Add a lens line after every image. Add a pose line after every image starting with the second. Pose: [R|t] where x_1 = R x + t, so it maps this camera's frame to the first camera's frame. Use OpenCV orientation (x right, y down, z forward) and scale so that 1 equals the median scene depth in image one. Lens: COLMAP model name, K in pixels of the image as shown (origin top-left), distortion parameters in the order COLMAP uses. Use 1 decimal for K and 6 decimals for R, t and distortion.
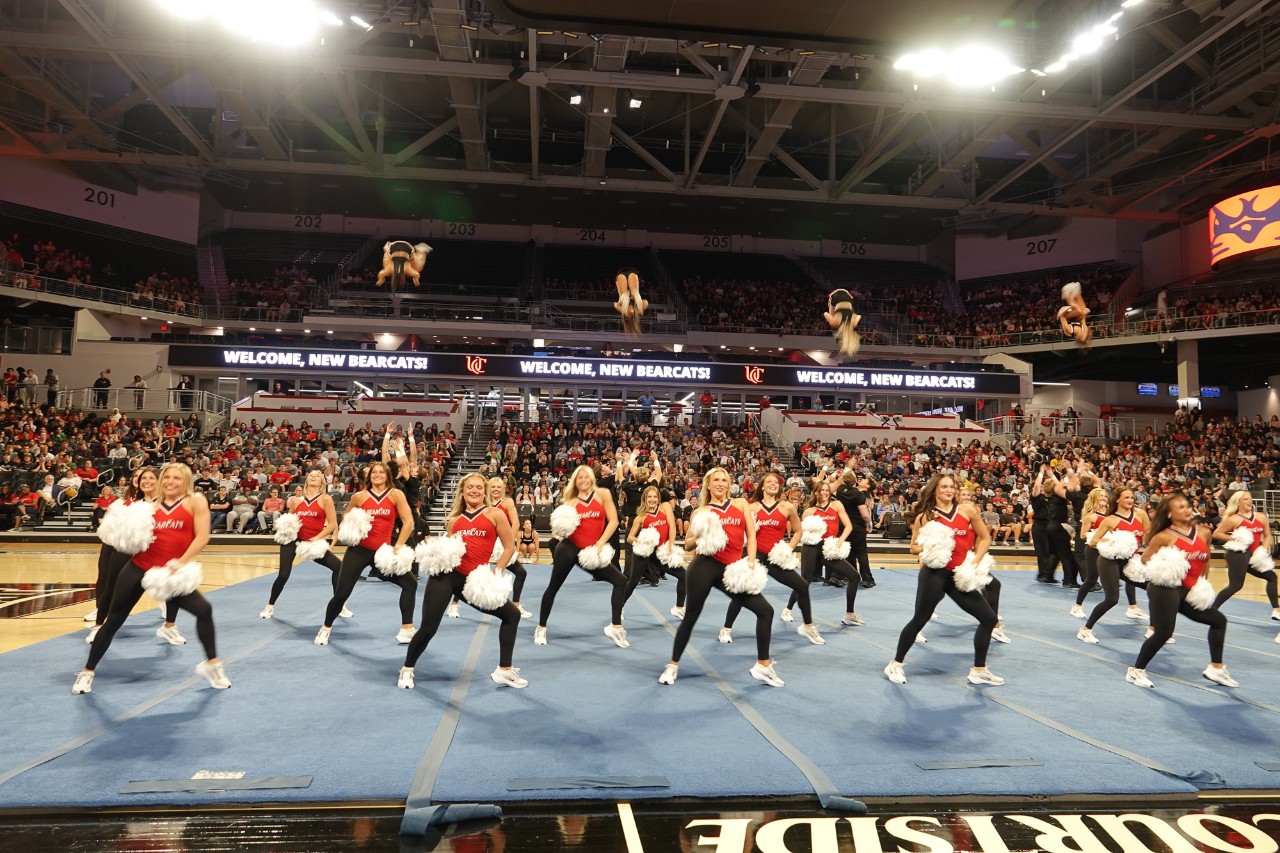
lens RADIAL K [[887.0, 0, 640.0], [0, 887.0, 426.5], [0, 0, 1]] dist [-0.062500, 0.071664]
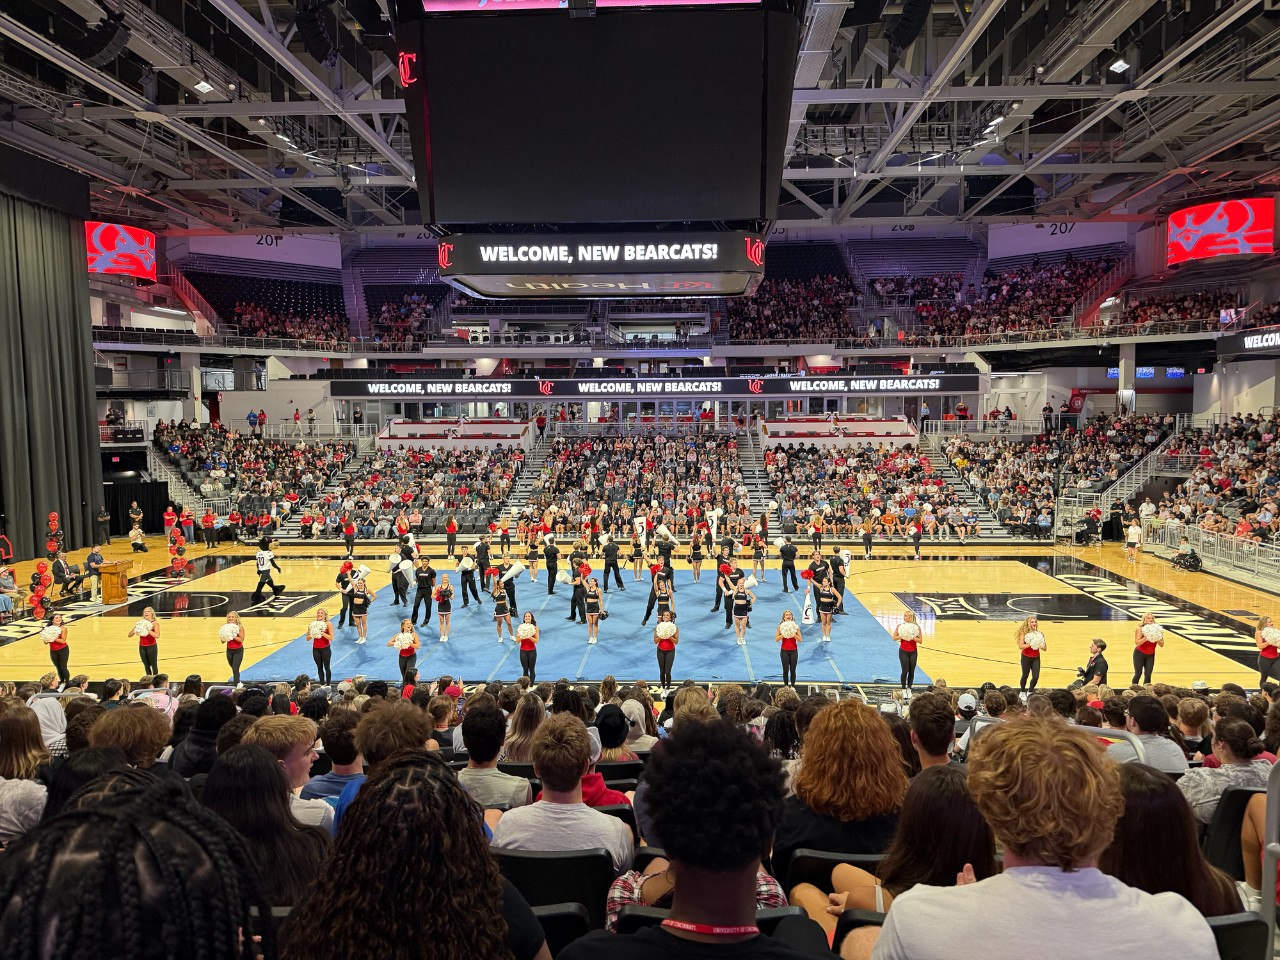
lens RADIAL K [[869.8, 0, 640.0], [0, 869.8, 480.0], [0, 0, 1]] dist [0.004743, 0.000190]
pose [[0.987221, -0.017694, -0.158373, 0.163045], [0.041148, 0.988419, 0.146064, -0.117078], [0.153955, -0.150714, 0.976516, -0.295850]]
